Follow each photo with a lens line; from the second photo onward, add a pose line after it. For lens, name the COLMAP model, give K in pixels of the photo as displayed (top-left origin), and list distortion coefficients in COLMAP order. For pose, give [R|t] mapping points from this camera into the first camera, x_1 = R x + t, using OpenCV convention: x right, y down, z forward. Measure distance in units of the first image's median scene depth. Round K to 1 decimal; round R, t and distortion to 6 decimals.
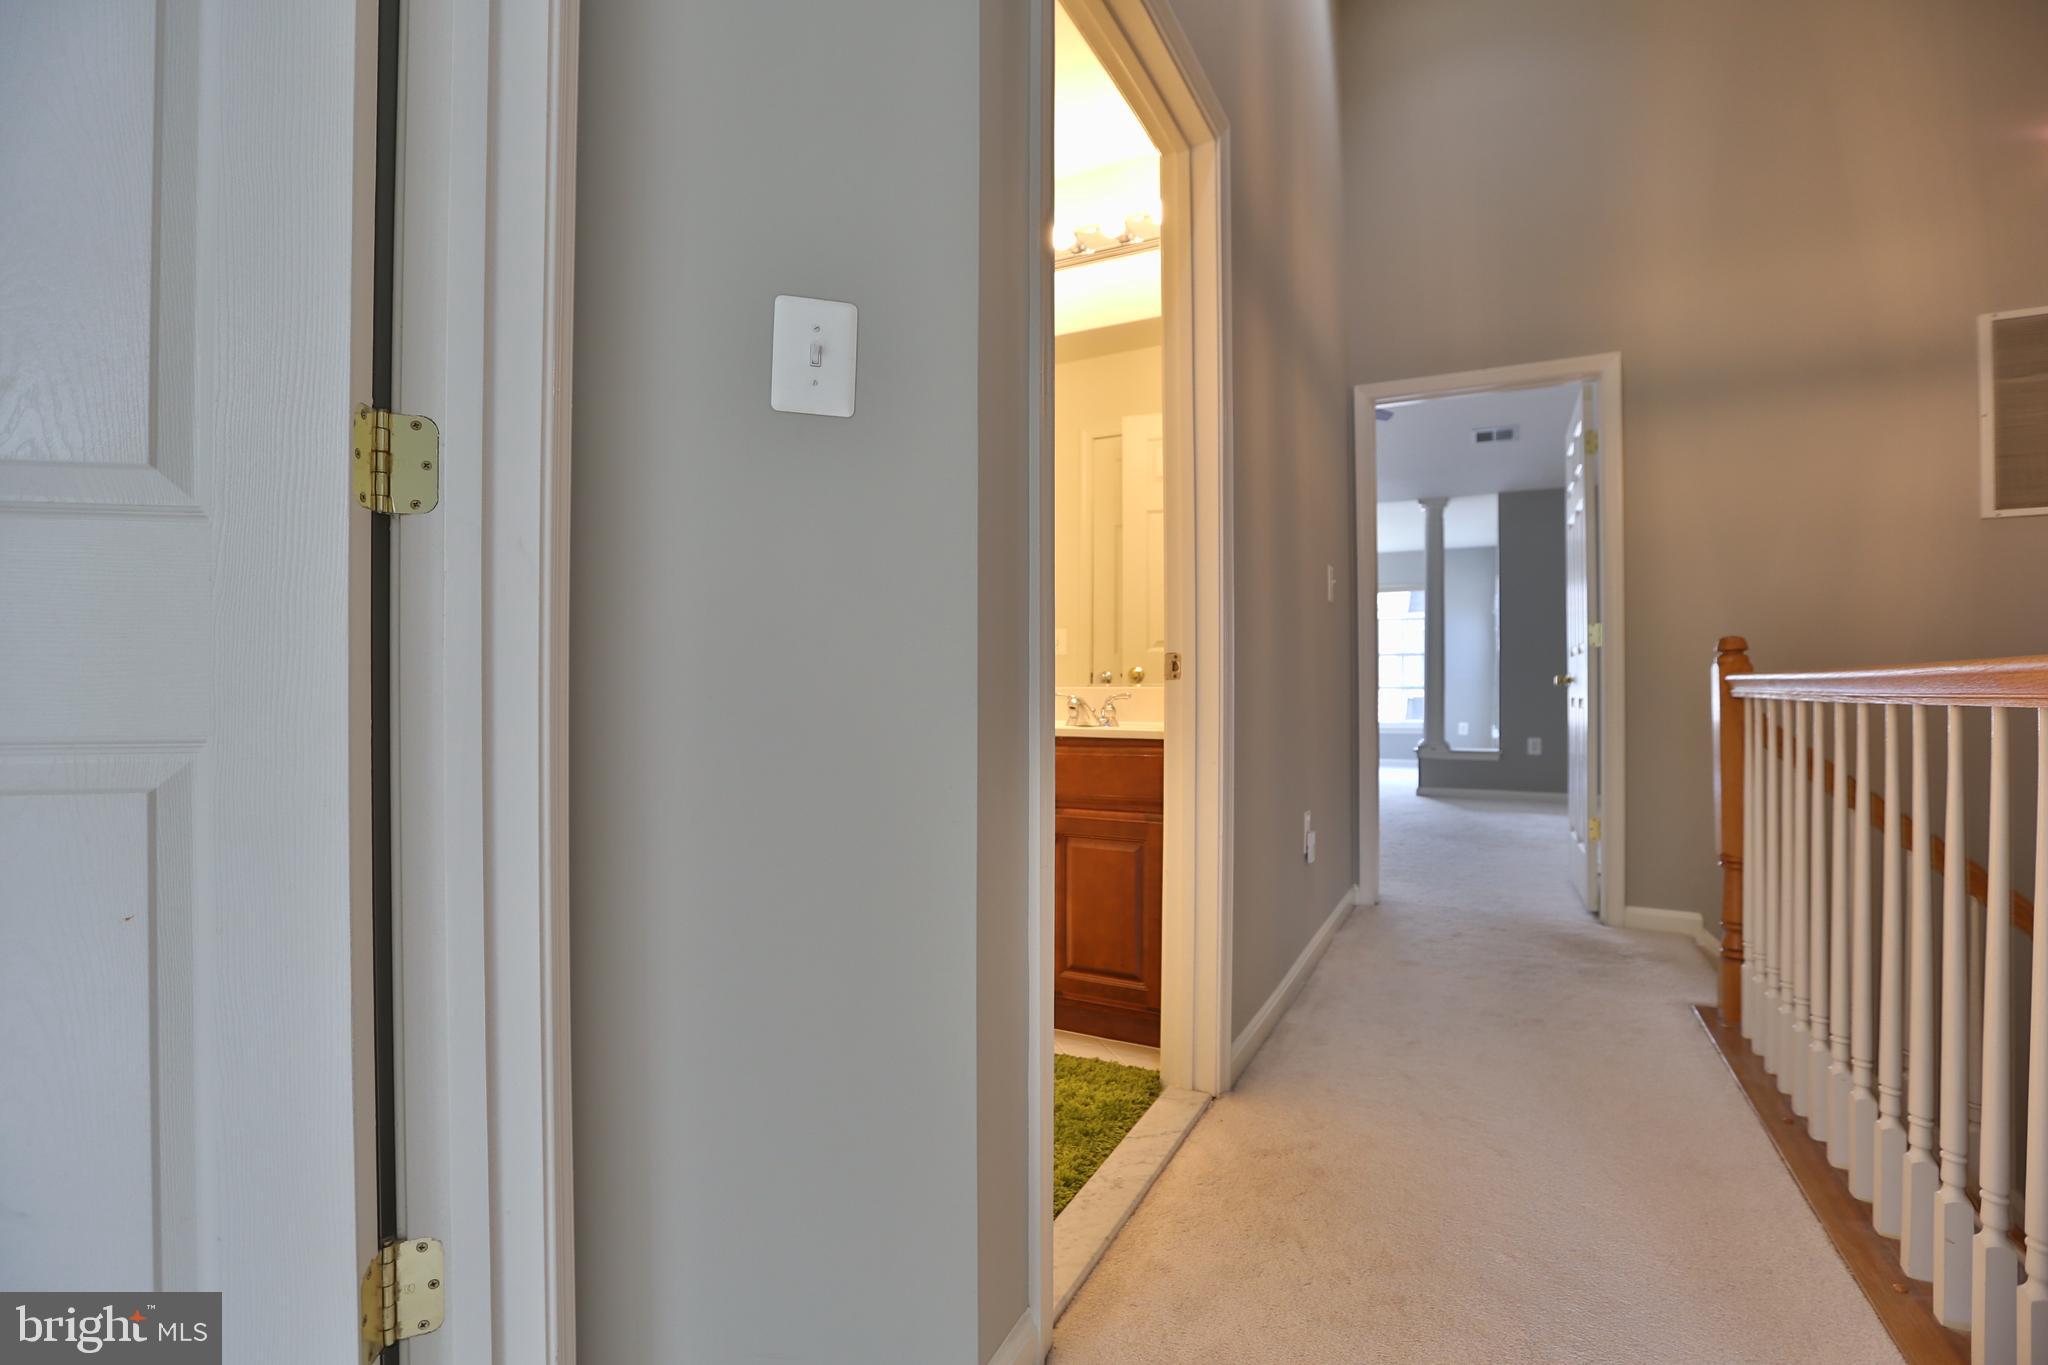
lens RADIAL K [[927.2, 0, 1024.0], [0, 927.2, 682.5], [0, 0, 1]] dist [-0.030275, 0.000430]
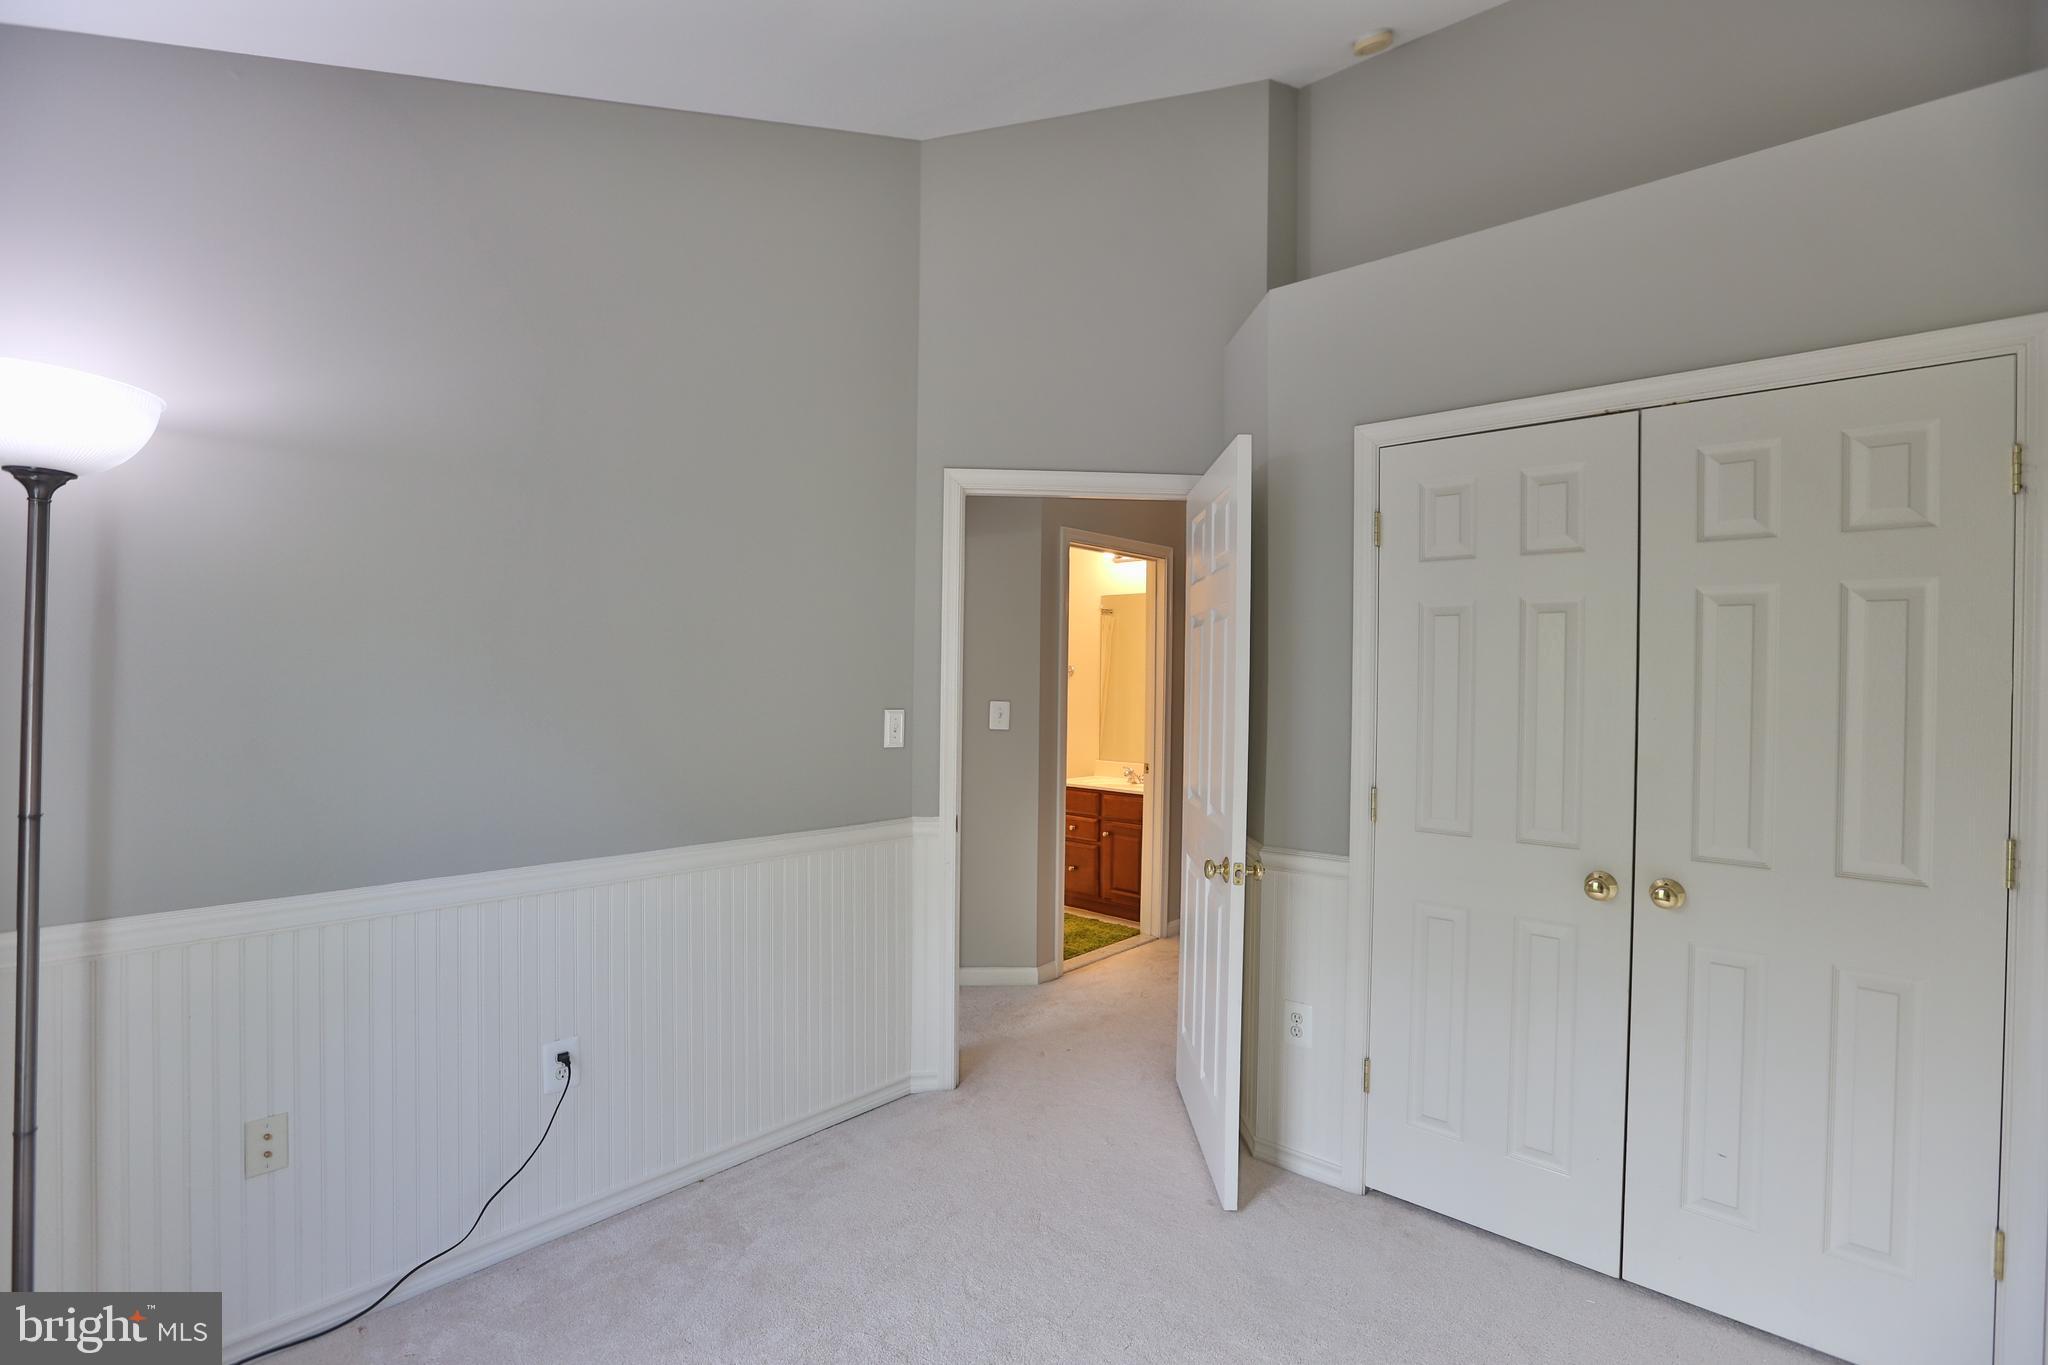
lens RADIAL K [[927.2, 0, 1024.0], [0, 927.2, 682.5], [0, 0, 1]] dist [-0.030275, 0.000430]
pose [[0.967672, 0.019456, -0.251462, 0.296358], [-0.019714, 0.999805, 0.001494, -0.155763], [0.251442, 0.003512, 0.967866, -0.968382]]
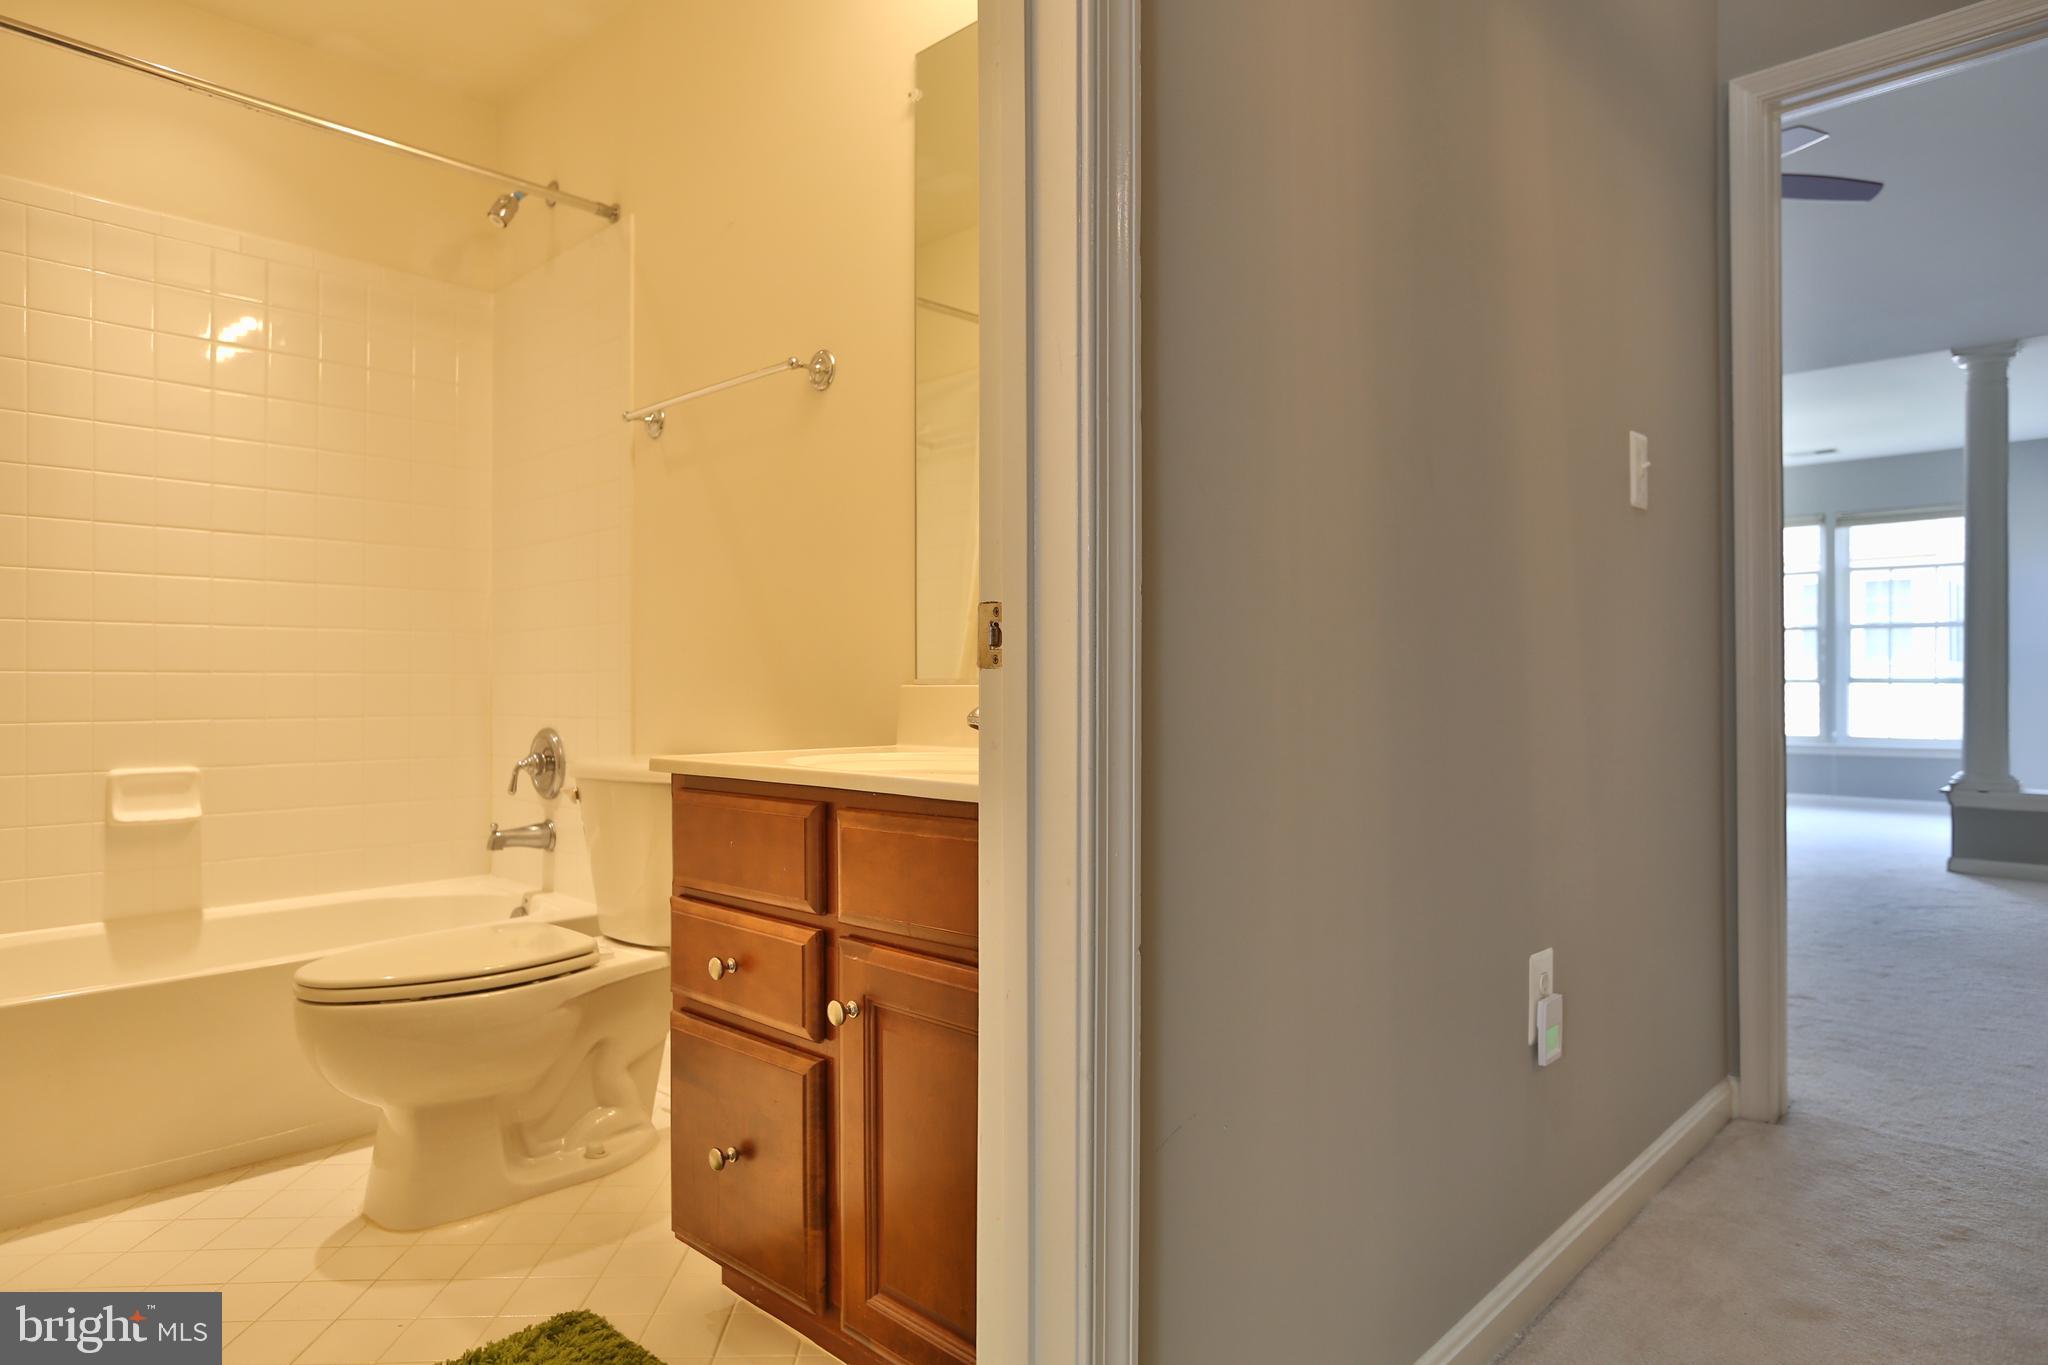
lens RADIAL K [[1187.0, 0, 1024.0], [0, 1187.0, 682.5], [0, 0, 1]] dist [0.025061, 0.000044]
pose [[0.961804, -0.003664, -0.273713, 0.200746], [0.004895, 0.999981, 0.003813, 0.001509], [0.273694, -0.005007, 0.961804, 0.318329]]
